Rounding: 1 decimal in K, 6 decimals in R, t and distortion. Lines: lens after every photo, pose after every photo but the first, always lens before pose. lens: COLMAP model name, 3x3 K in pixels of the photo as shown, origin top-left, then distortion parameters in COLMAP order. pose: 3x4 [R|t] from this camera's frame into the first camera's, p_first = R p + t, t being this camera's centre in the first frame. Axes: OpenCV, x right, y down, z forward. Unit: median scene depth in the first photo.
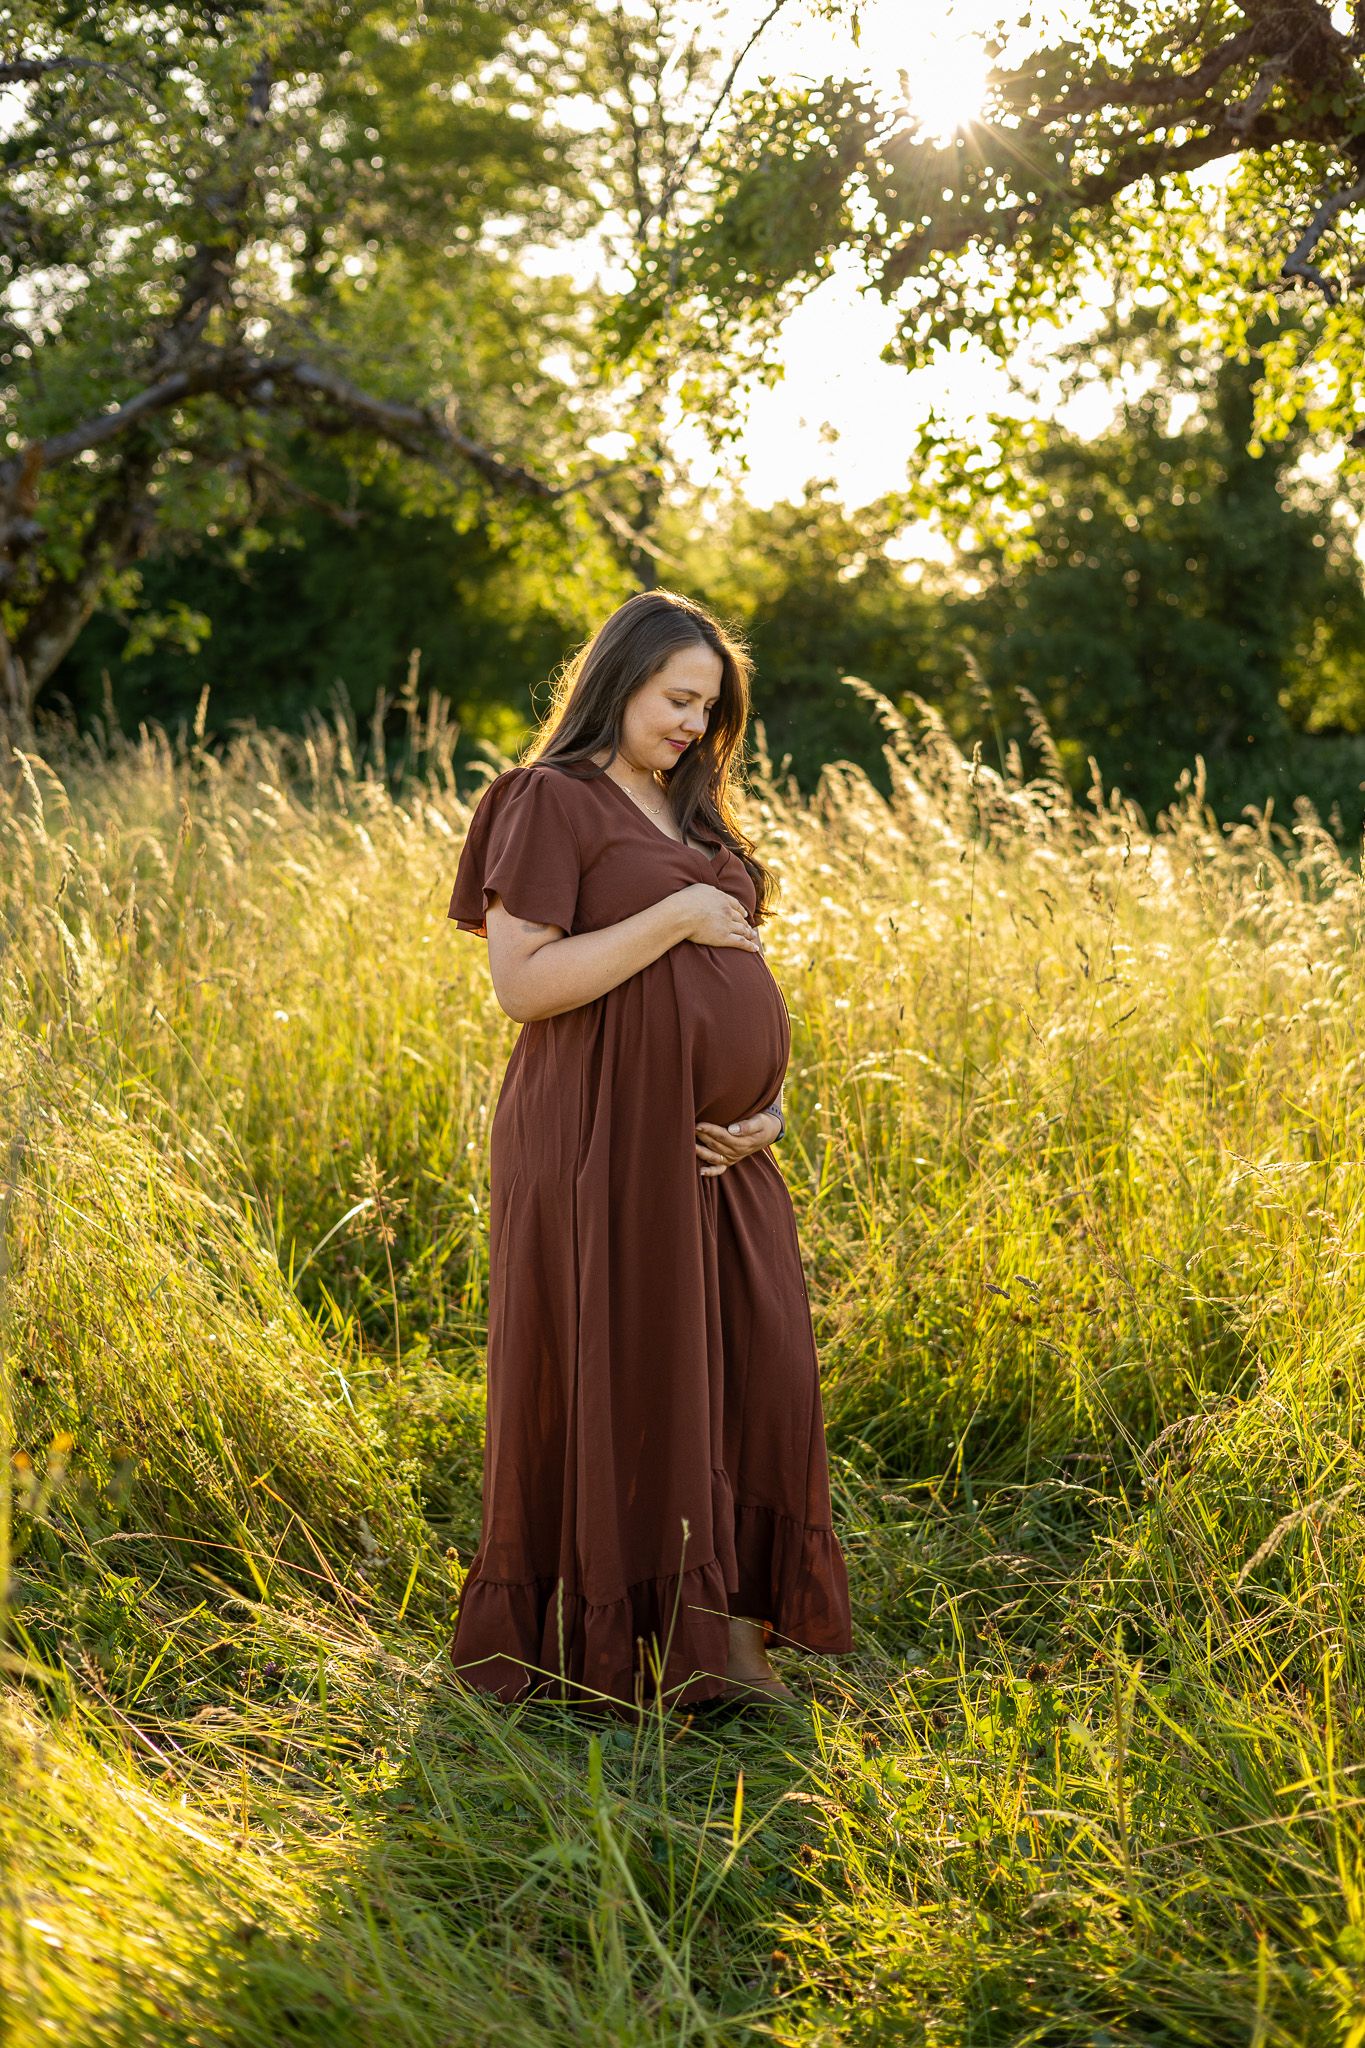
lens RADIAL K [[2840.2, 0, 682.5], [0, 2840.2, 1024.0], [0, 0, 1]] dist [0.002735, 0.057452]
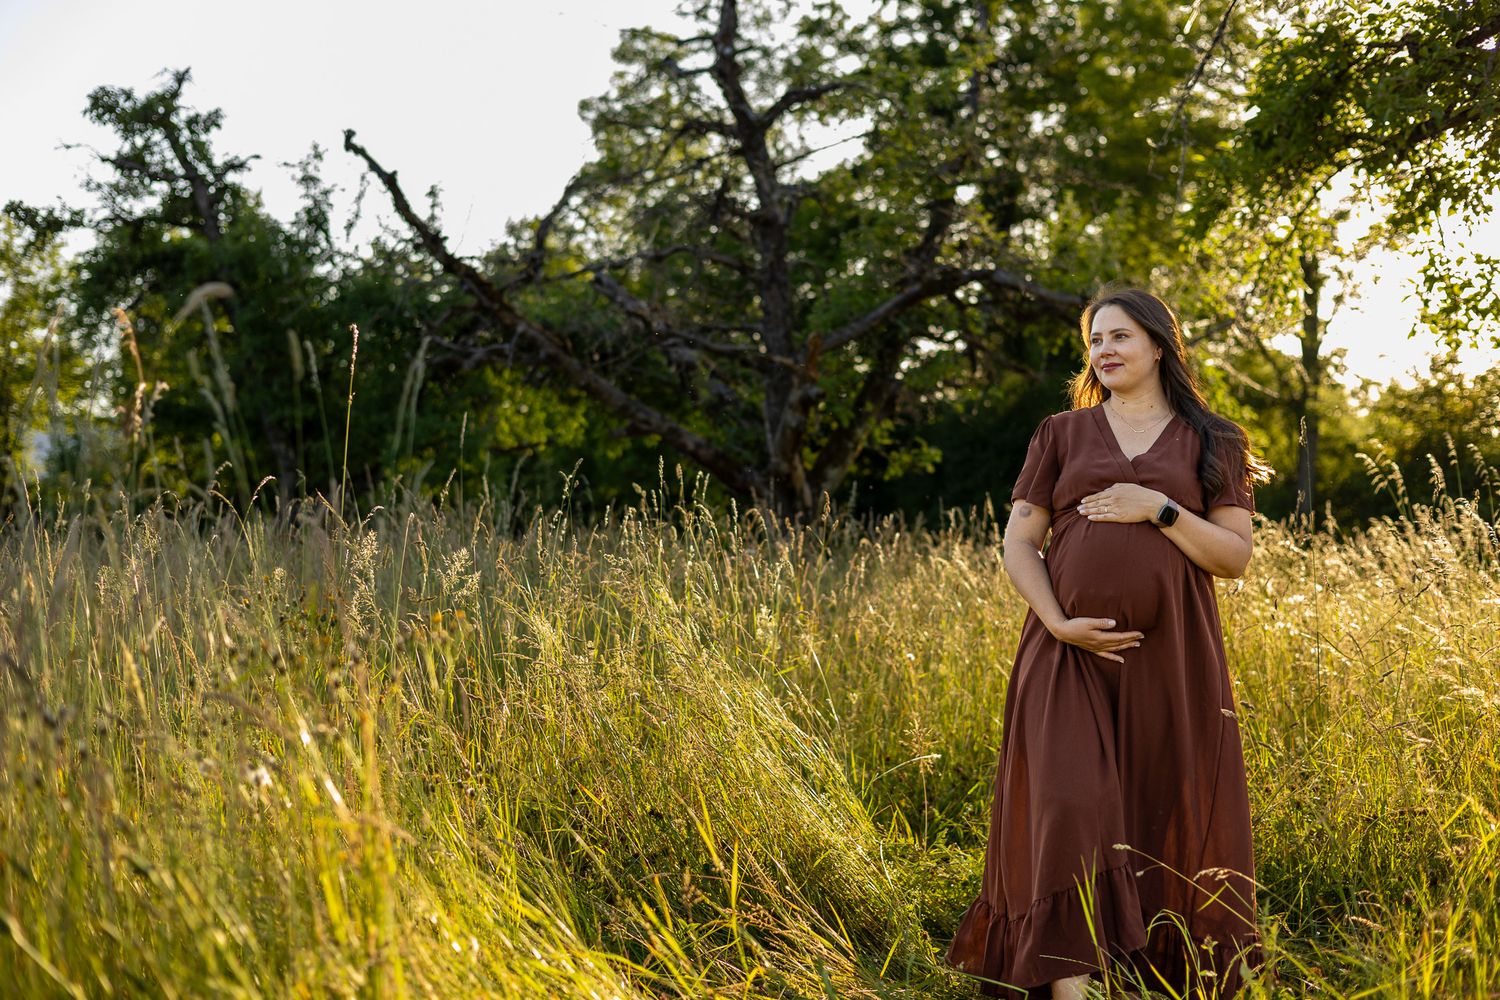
lens RADIAL K [[2080.2, 0, 750.0], [0, 2080.2, 500.0], [0, 0, 1]] dist [0.002735, 0.057452]
pose [[0.957277, -0.043536, -0.285876, 0.086334], [0.003272, 0.990169, -0.139835, 0.062684], [0.289154, 0.132926, 0.948009, -0.053505]]
